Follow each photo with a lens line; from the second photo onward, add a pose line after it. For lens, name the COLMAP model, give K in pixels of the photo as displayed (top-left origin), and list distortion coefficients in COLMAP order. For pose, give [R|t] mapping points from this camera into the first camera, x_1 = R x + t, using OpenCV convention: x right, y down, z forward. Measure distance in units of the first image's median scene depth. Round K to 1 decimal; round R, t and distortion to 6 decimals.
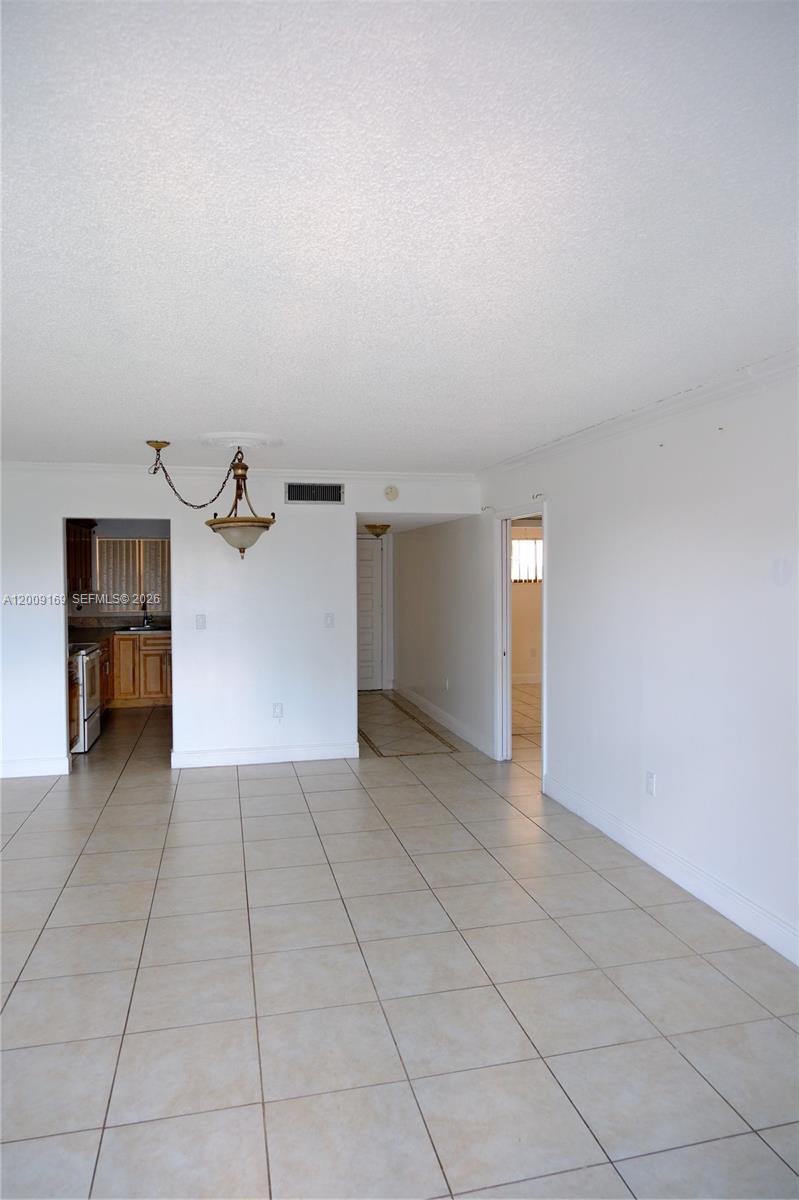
lens RADIAL K [[757.0, 0, 400.5], [0, 757.0, 594.0], [0, 0, 1]] dist [-0.028083, 0.015229]
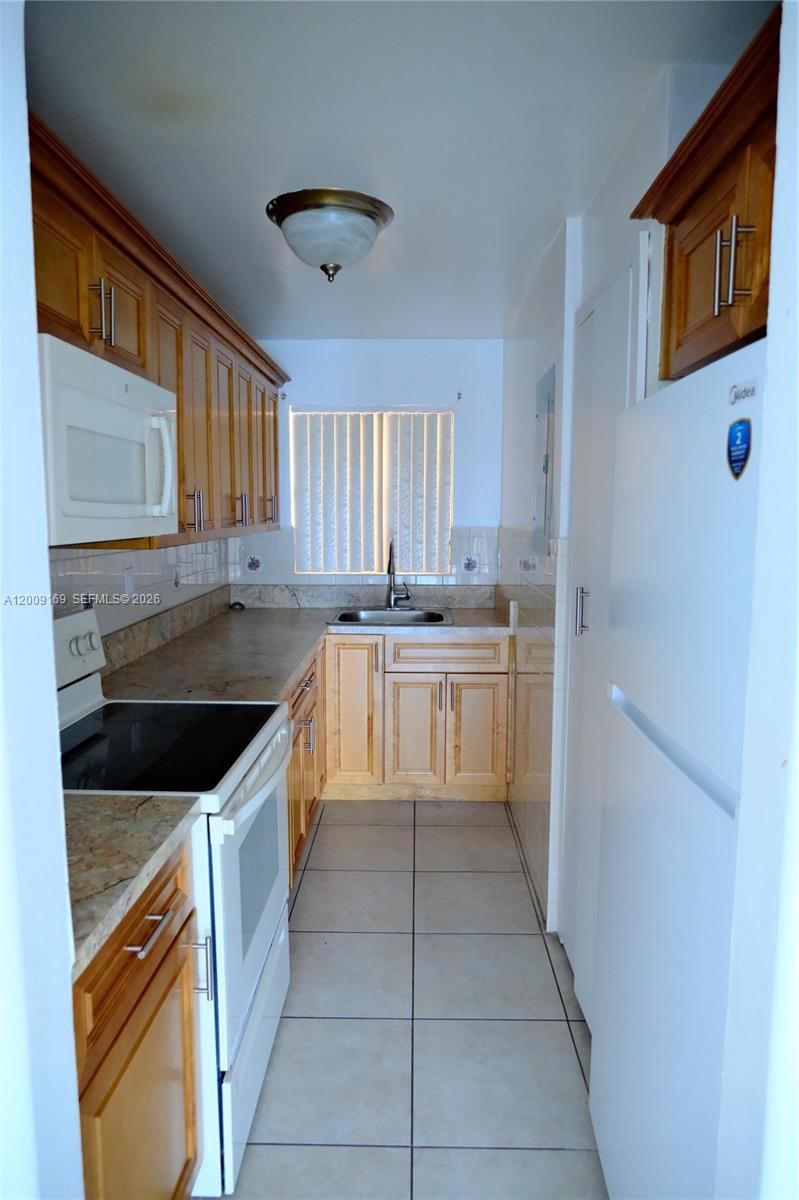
lens RADIAL K [[757.0, 0, 408.3], [0, 757.0, 600.8], [0, 0, 1]] dist [-0.028083, 0.015229]
pose [[0.970012, 0.036297, -0.240331, -0.376341], [-0.014088, 0.995520, 0.093491, -0.006427], [0.242648, -0.087302, 0.966178, 0.968557]]
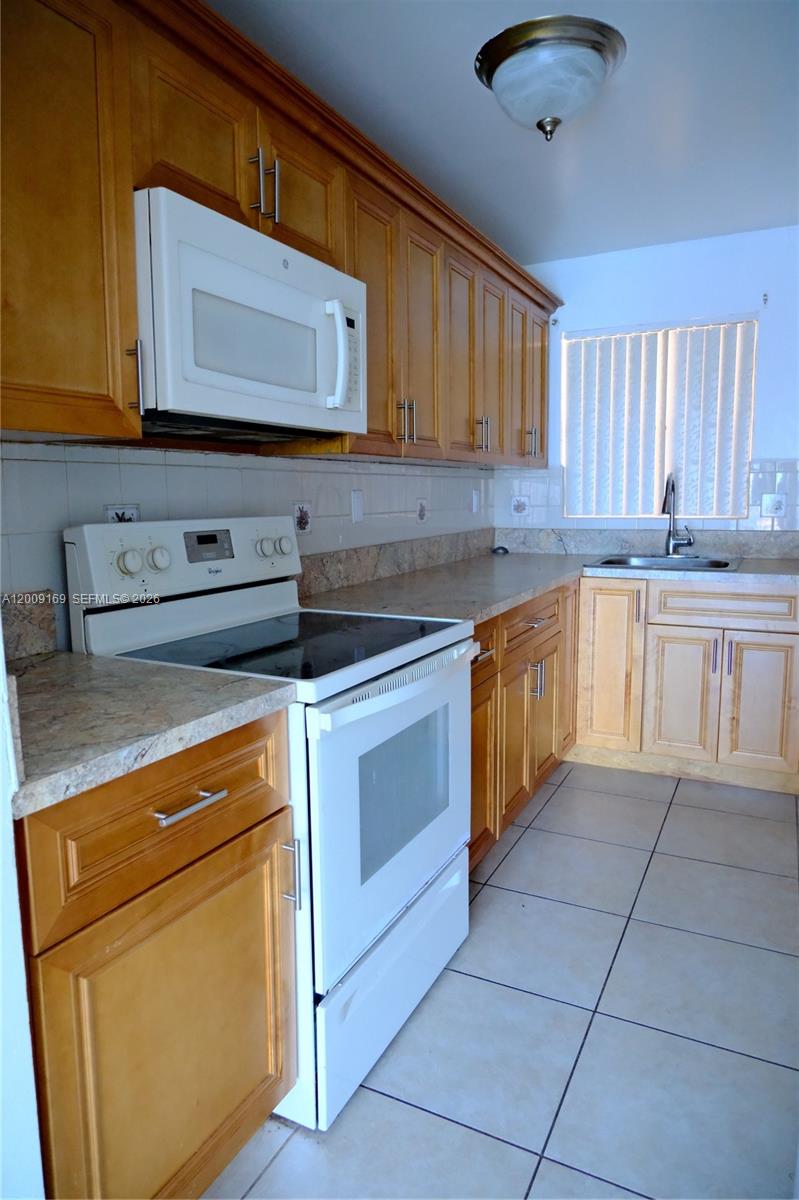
lens RADIAL K [[757.0, 0, 396.8], [0, 757.0, 595.1], [0, 0, 1]] dist [-0.028083, 0.015229]
pose [[0.760856, 0.079816, -0.643994, -0.330532], [-0.008607, 0.993561, 0.112972, 0.034160], [0.648864, -0.080413, 0.756644, 1.044887]]
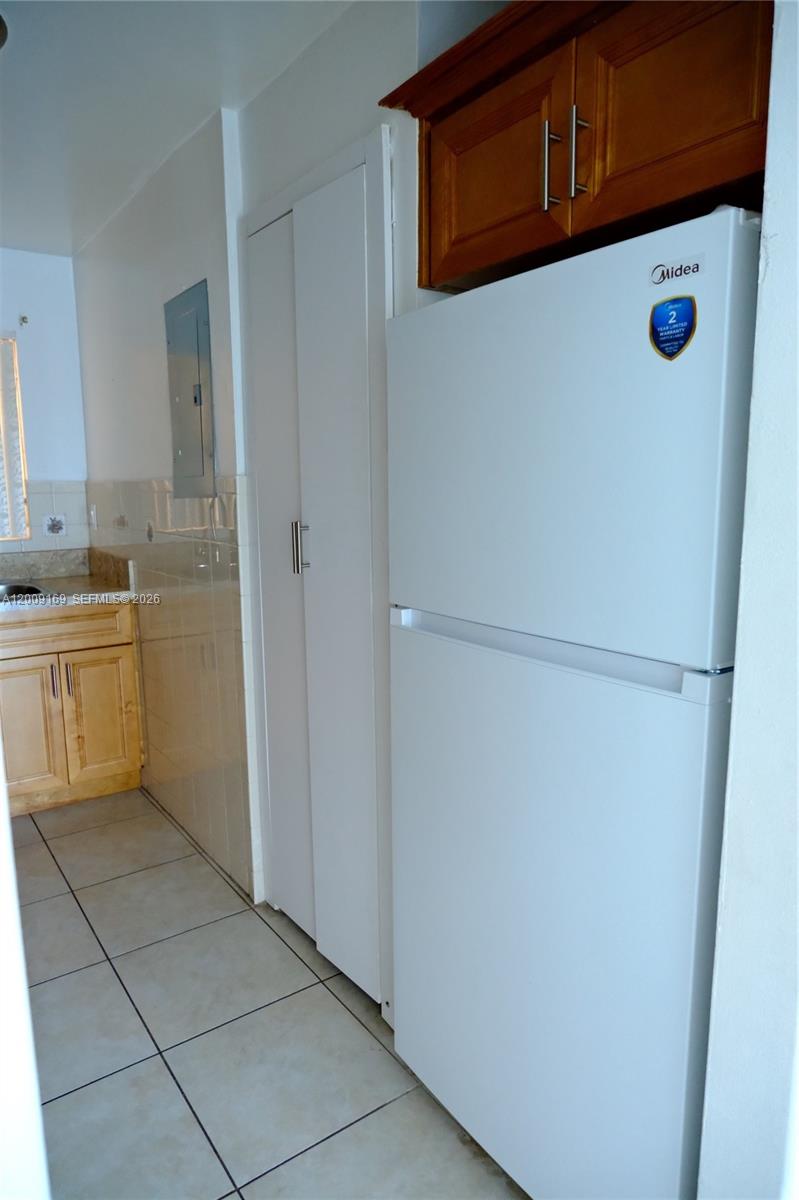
lens RADIAL K [[757.0, 0, 402.7], [0, 757.0, 605.1], [0, 0, 1]] dist [-0.028083, 0.015229]
pose [[0.923559, -0.066826, 0.377587, -0.474519], [0.016410, 0.990683, 0.135196, 0.013109], [-0.383104, -0.118665, 0.916051, 1.014546]]
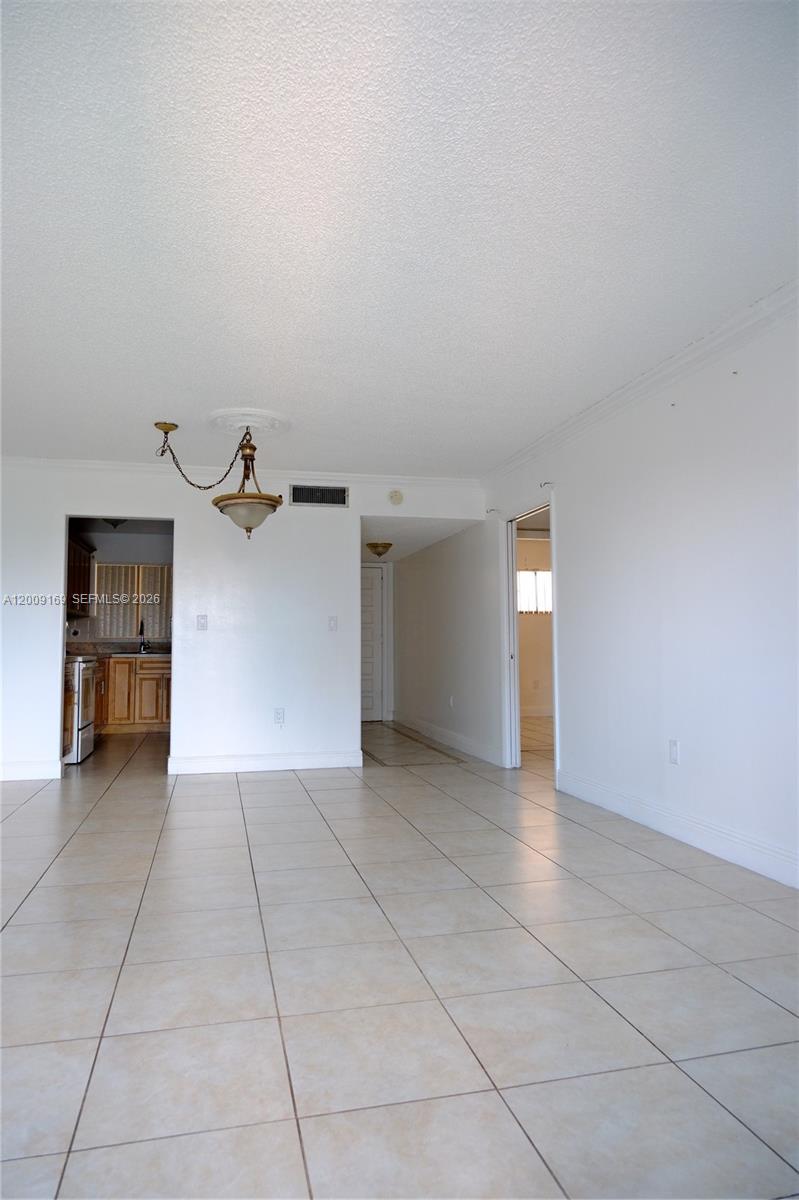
lens RADIAL K [[757.0, 0, 396.7], [0, 757.0, 595.1], [0, 0, 1]] dist [-0.028083, 0.015229]
pose [[0.999988, -0.001010, 0.004794, -0.018686], [0.001465, 0.995392, -0.095880, 0.107723], [-0.004675, 0.095886, 0.995381, 0.022166]]
